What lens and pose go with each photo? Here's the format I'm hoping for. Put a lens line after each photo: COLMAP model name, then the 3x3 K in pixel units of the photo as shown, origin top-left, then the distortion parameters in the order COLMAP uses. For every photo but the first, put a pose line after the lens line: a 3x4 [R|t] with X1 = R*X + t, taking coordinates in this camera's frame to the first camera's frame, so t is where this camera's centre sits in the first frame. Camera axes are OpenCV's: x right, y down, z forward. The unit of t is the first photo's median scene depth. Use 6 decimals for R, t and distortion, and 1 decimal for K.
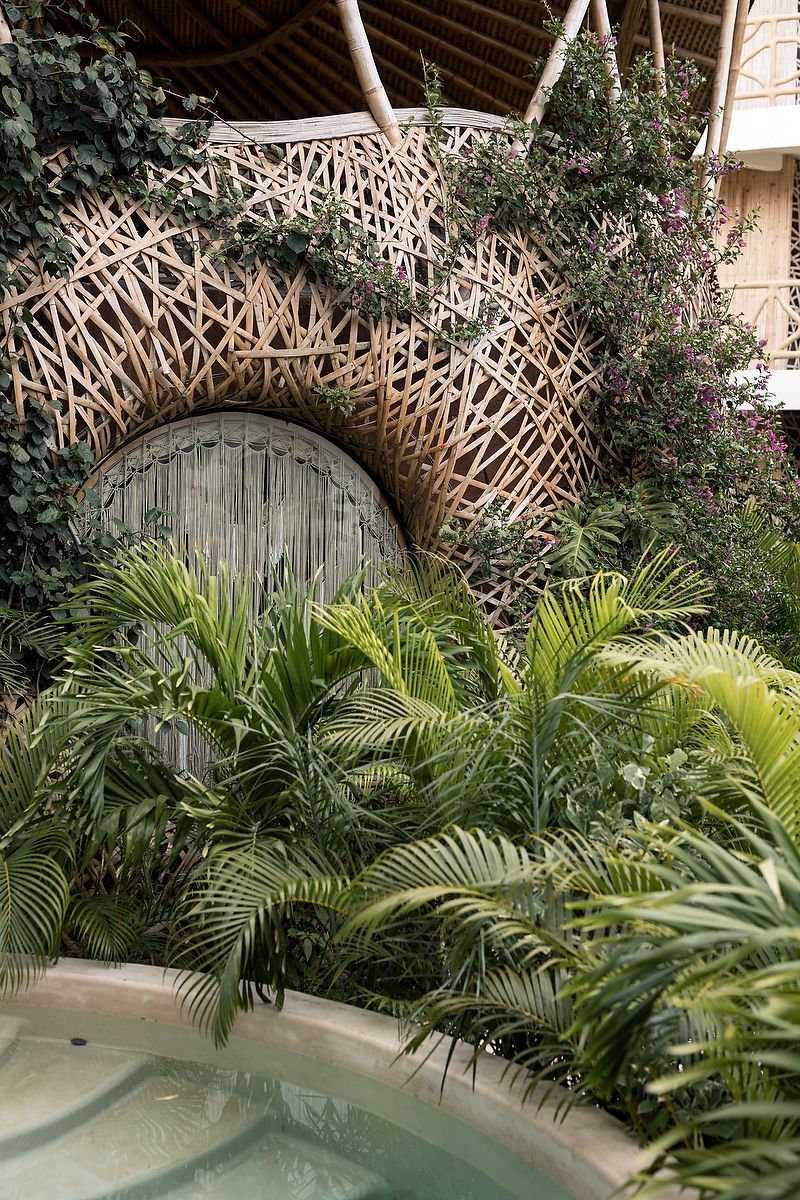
lens RADIAL K [[1750.7, 0, 399.9], [0, 1750.7, 598.7], [0, 0, 1]] dist [0.043365, 0.000000]
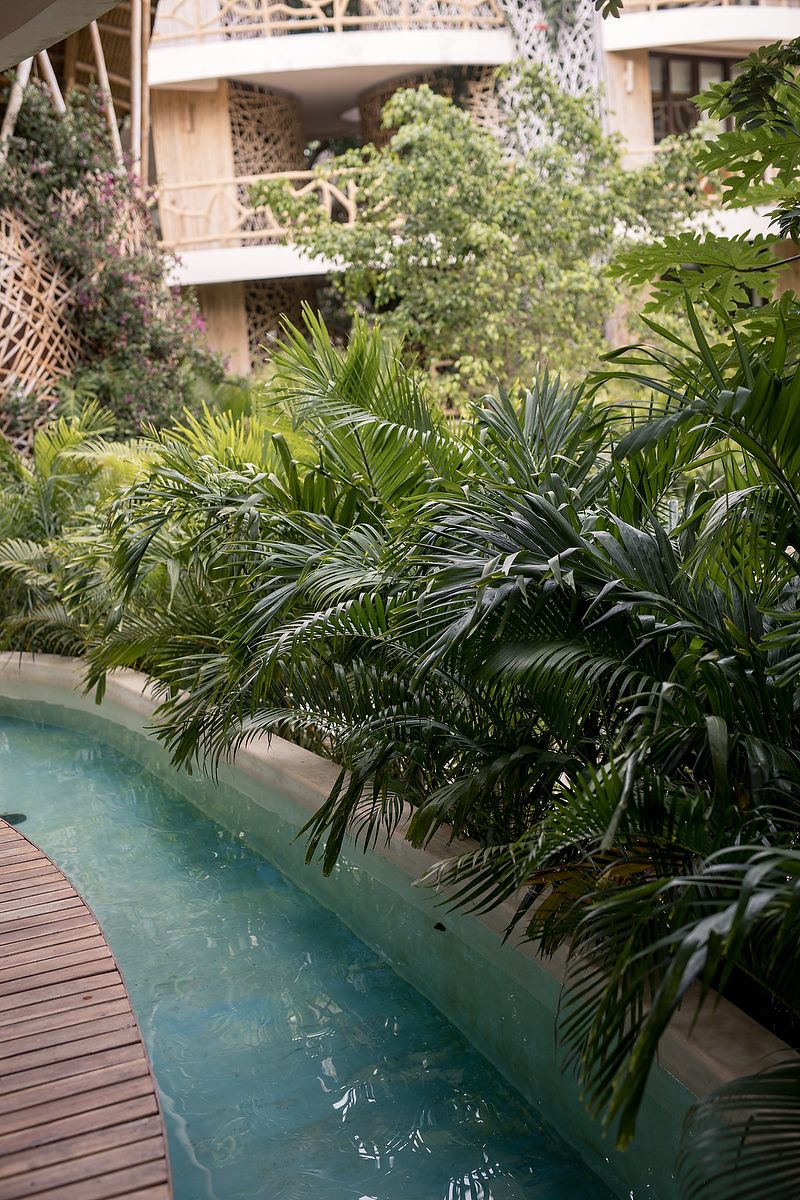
lens RADIAL K [[1750.7, 0, 399.1], [0, 1750.7, 599.4], [0, 0, 1]] dist [0.043365, 0.000000]
pose [[0.963085, -0.134379, 0.233260, -0.009697], [0.113351, 0.988369, 0.101387, 0.019280], [-0.244171, -0.071204, 0.967114, -0.651645]]
